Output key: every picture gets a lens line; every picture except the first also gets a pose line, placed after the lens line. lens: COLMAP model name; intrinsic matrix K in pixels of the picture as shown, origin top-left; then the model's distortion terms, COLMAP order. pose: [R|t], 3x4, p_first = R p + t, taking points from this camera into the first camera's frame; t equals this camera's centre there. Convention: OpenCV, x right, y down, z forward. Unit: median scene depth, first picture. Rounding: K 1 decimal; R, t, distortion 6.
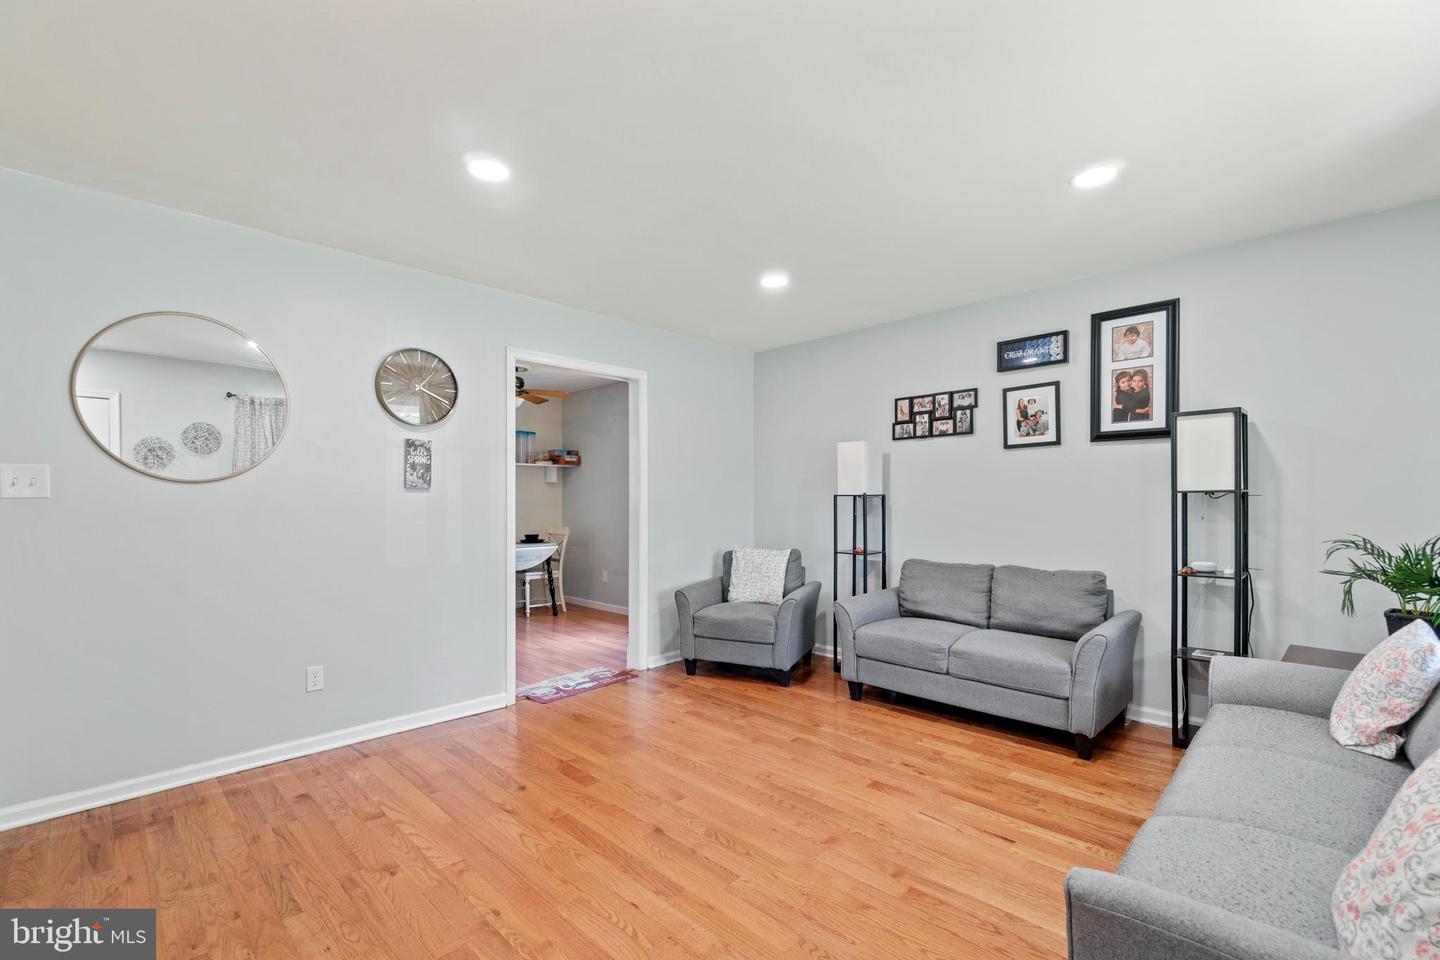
lens RADIAL K [[621.9, 0, 710.5], [0, 621.9, 495.6], [0, 0, 1]] dist [-0.004927, 0.000375]
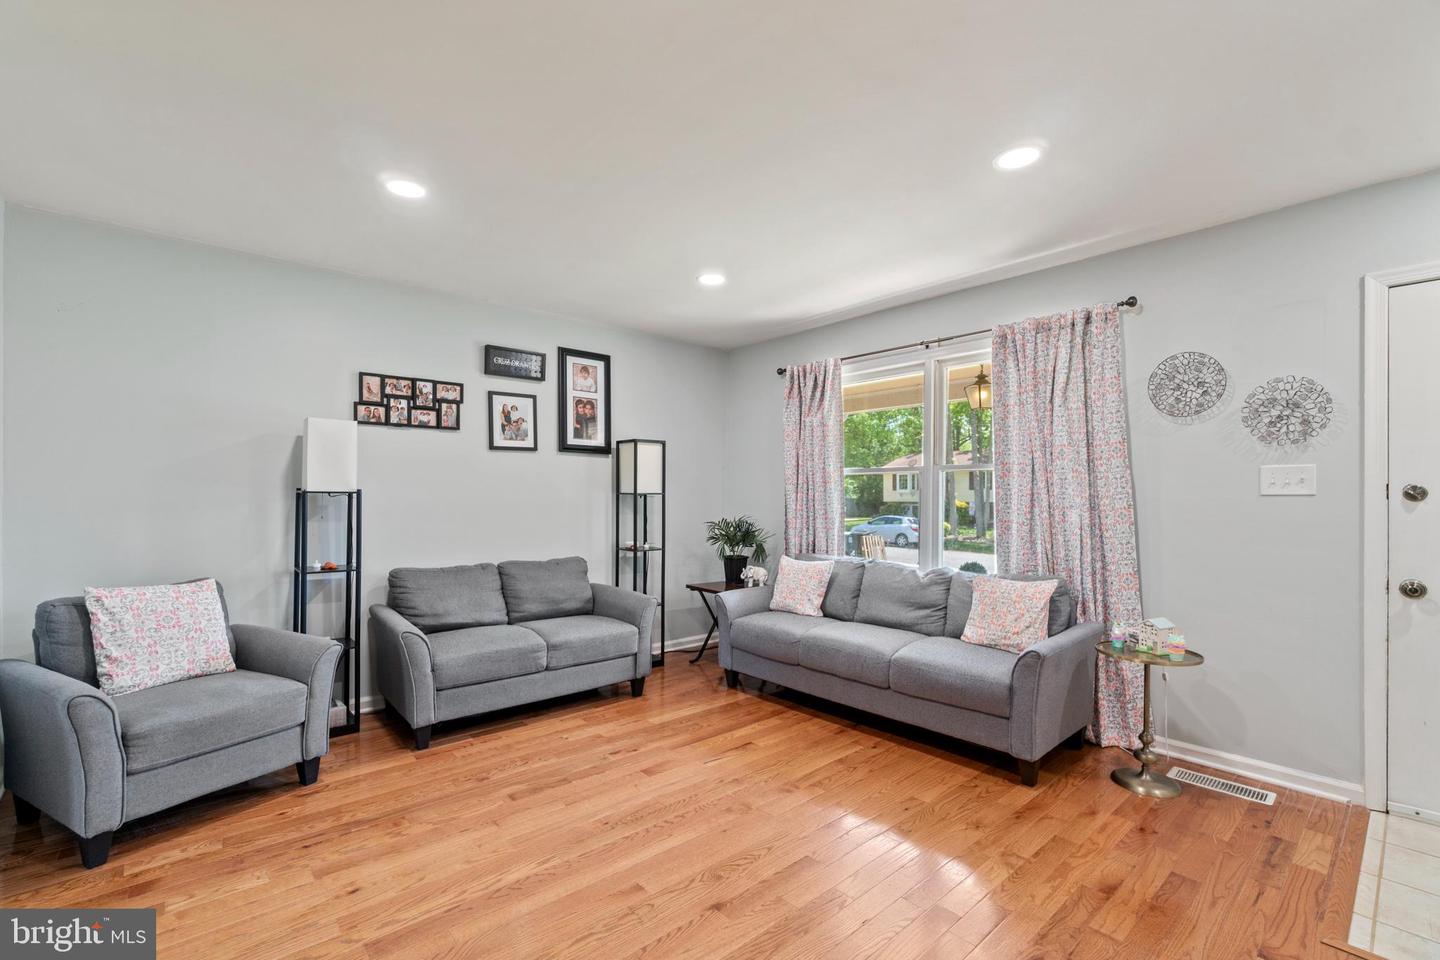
lens RADIAL K [[621.9, 0, 709.9], [0, 621.9, 490.5], [0, 0, 1]] dist [-0.004927, 0.000375]
pose [[0.079213, 0.019780, 0.996661, -0.532744], [-0.005632, 0.999796, -0.019395, 0.010999], [-0.996842, -0.004077, 0.079308, 0.566489]]
